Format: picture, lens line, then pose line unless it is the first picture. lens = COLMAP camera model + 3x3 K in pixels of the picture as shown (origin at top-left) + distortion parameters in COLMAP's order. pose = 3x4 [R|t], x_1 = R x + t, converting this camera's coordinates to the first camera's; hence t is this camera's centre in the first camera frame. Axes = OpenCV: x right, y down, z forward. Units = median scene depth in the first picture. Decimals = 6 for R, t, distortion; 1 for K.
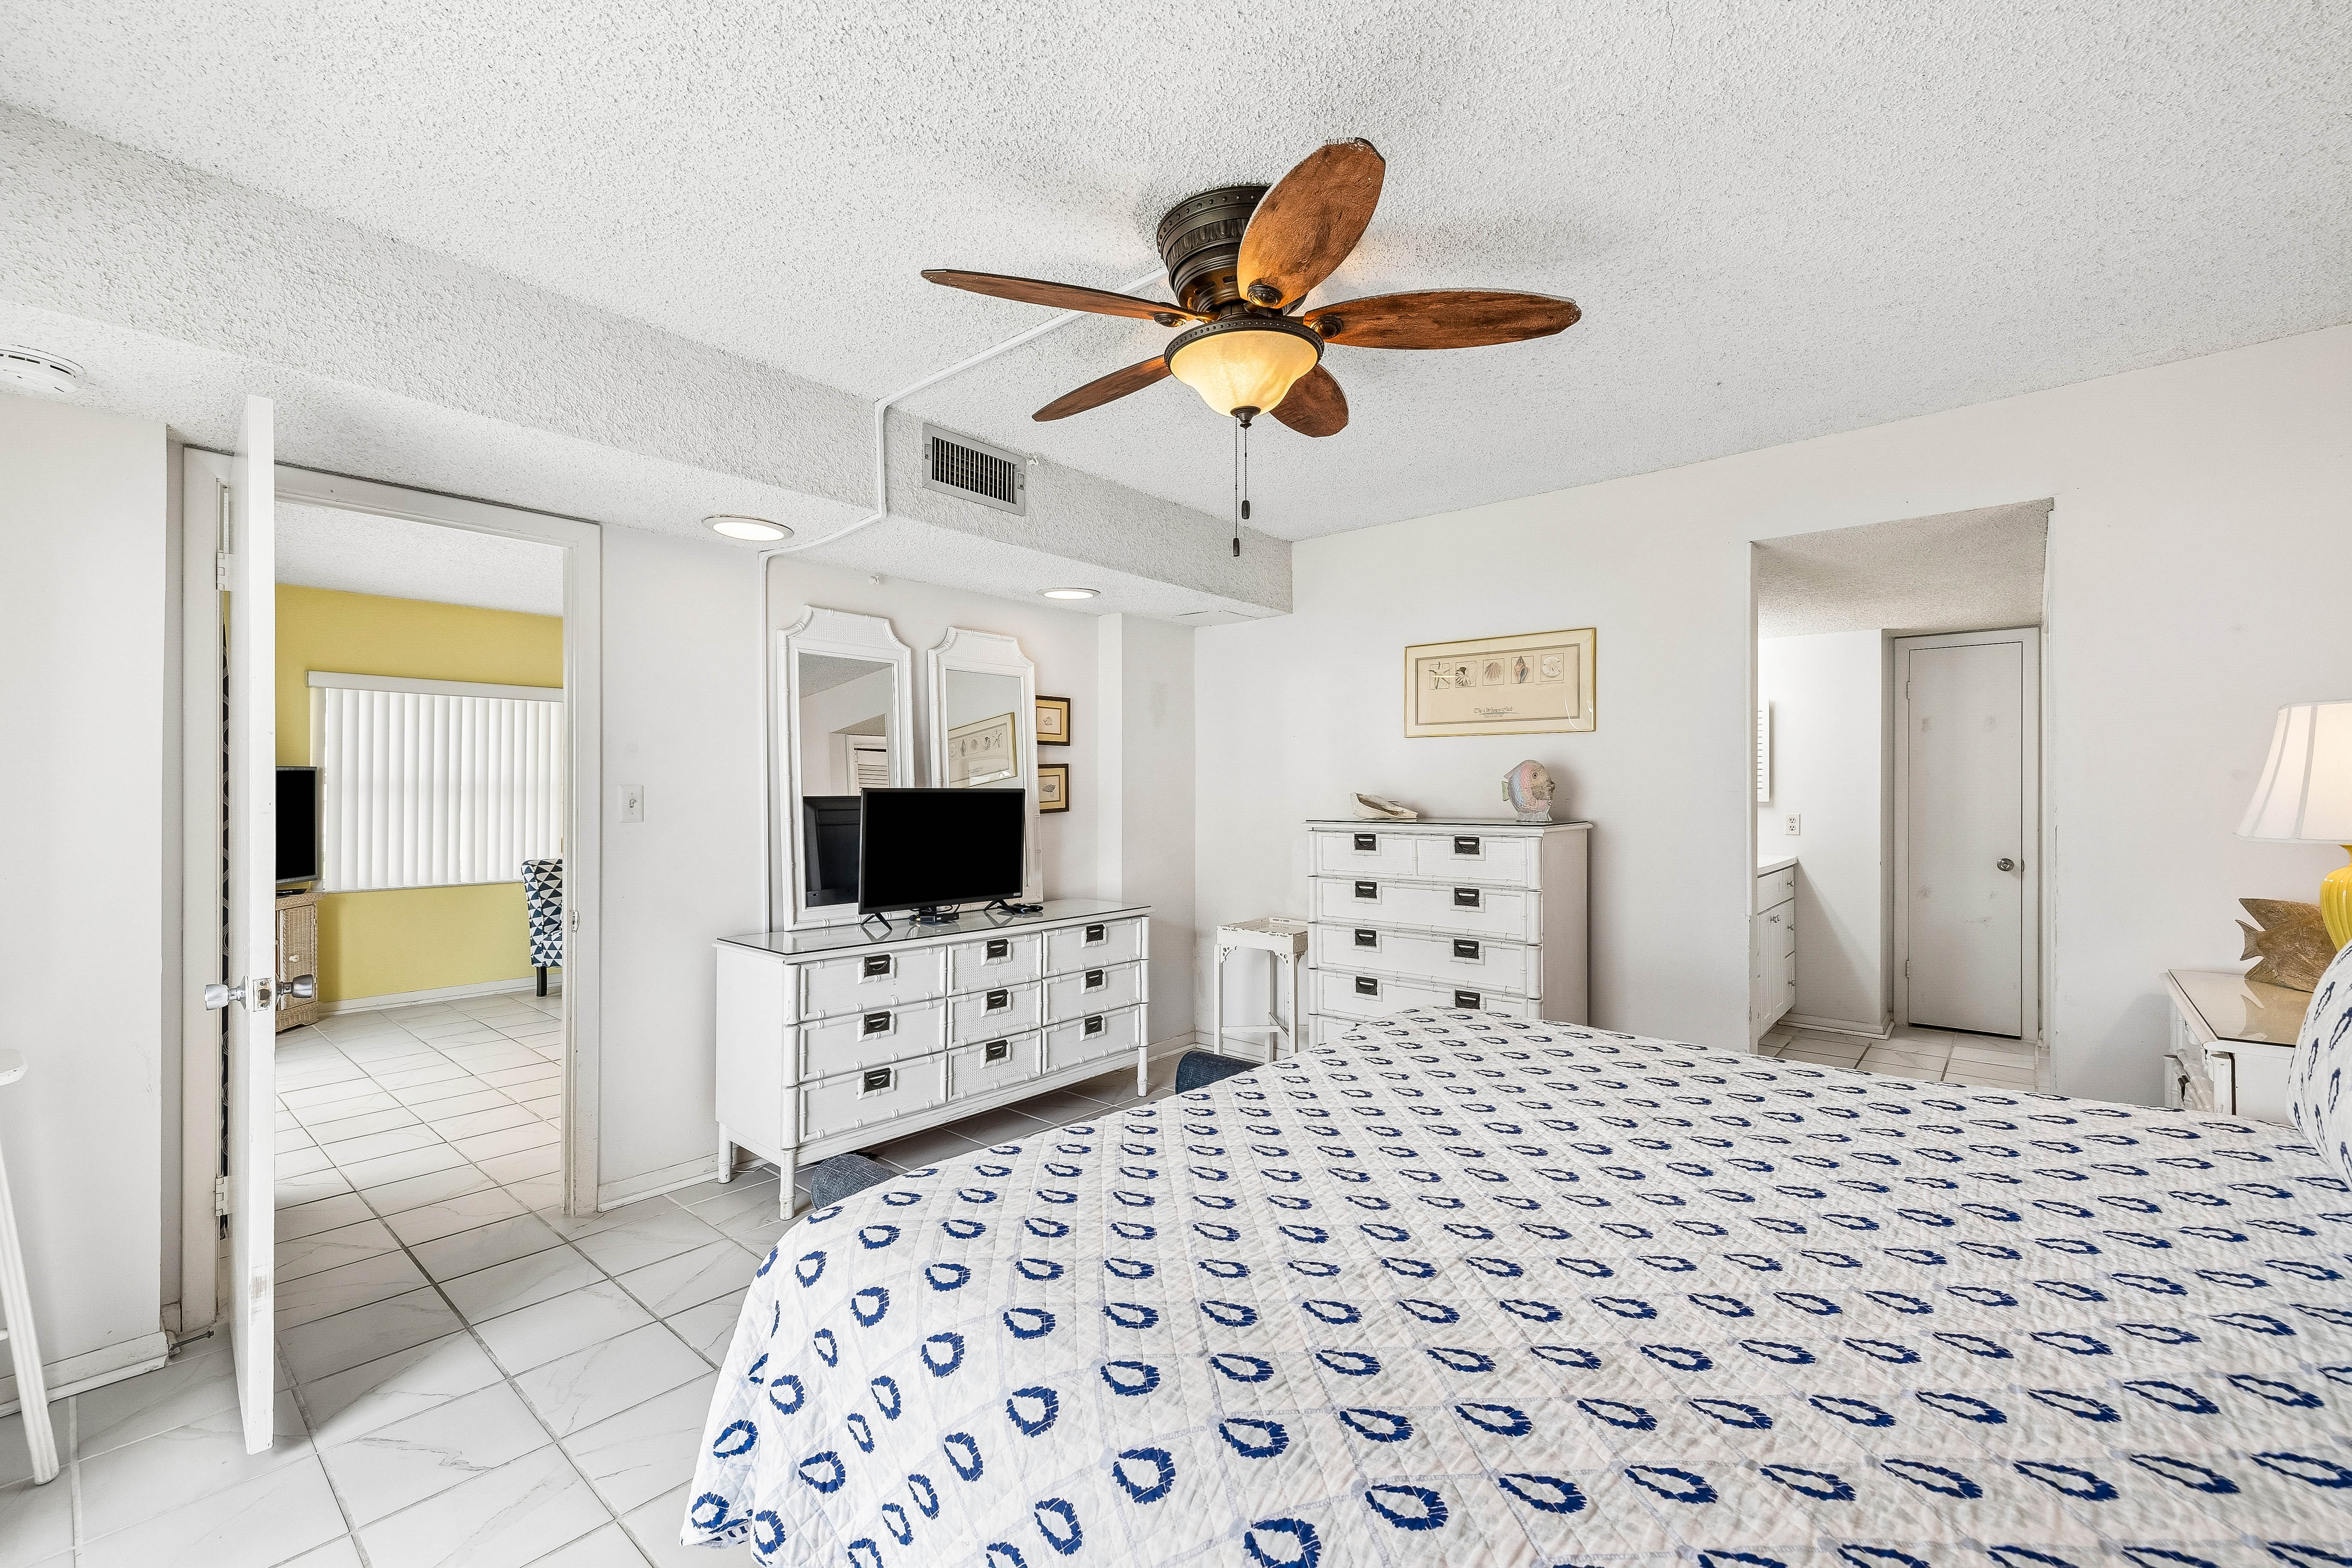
lens RADIAL K [[989.1, 0, 1165.5], [0, 989.1, 786.7], [0, 0, 1]] dist [0.001573, -0.000254]
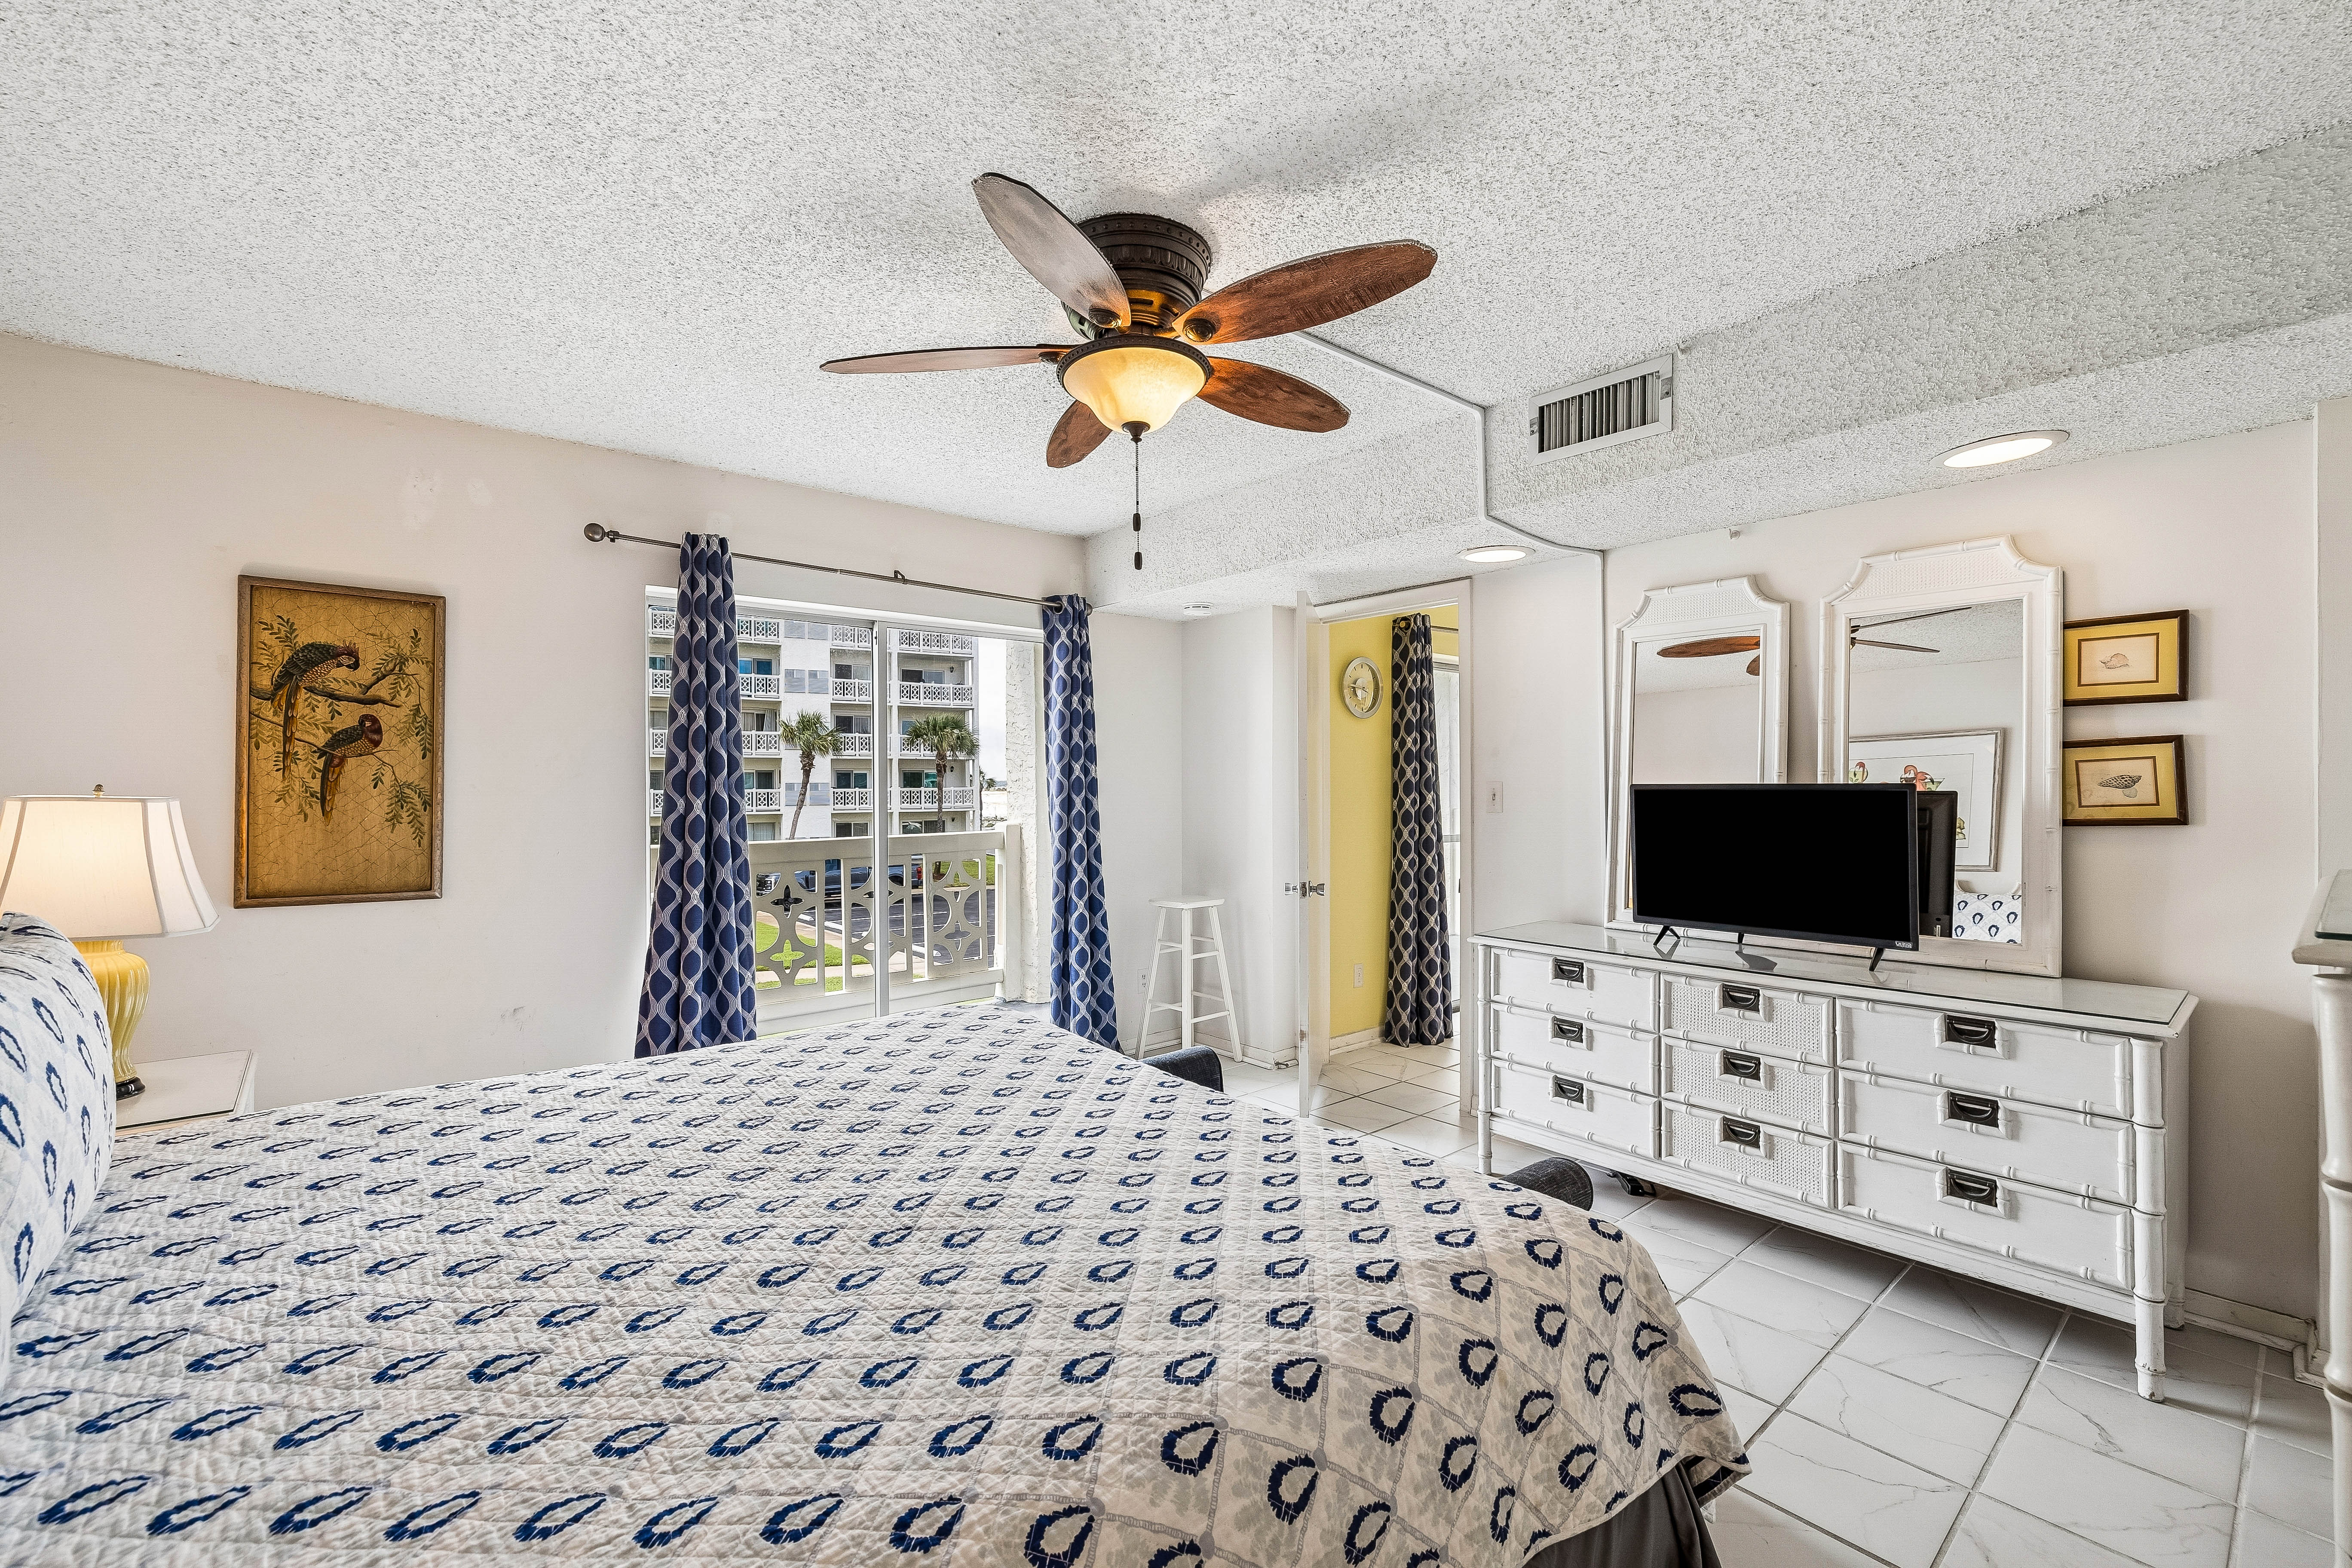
lens RADIAL K [[989.1, 0, 1176.4], [0, 989.1, 783.8], [0, 0, 1]] dist [0.001573, -0.000254]
pose [[-0.149516, -0.002011, -0.988757, 0.583866], [0.007295, 0.999968, -0.003136, 0.000604], [0.988732, -0.007682, -0.149497, 0.634229]]
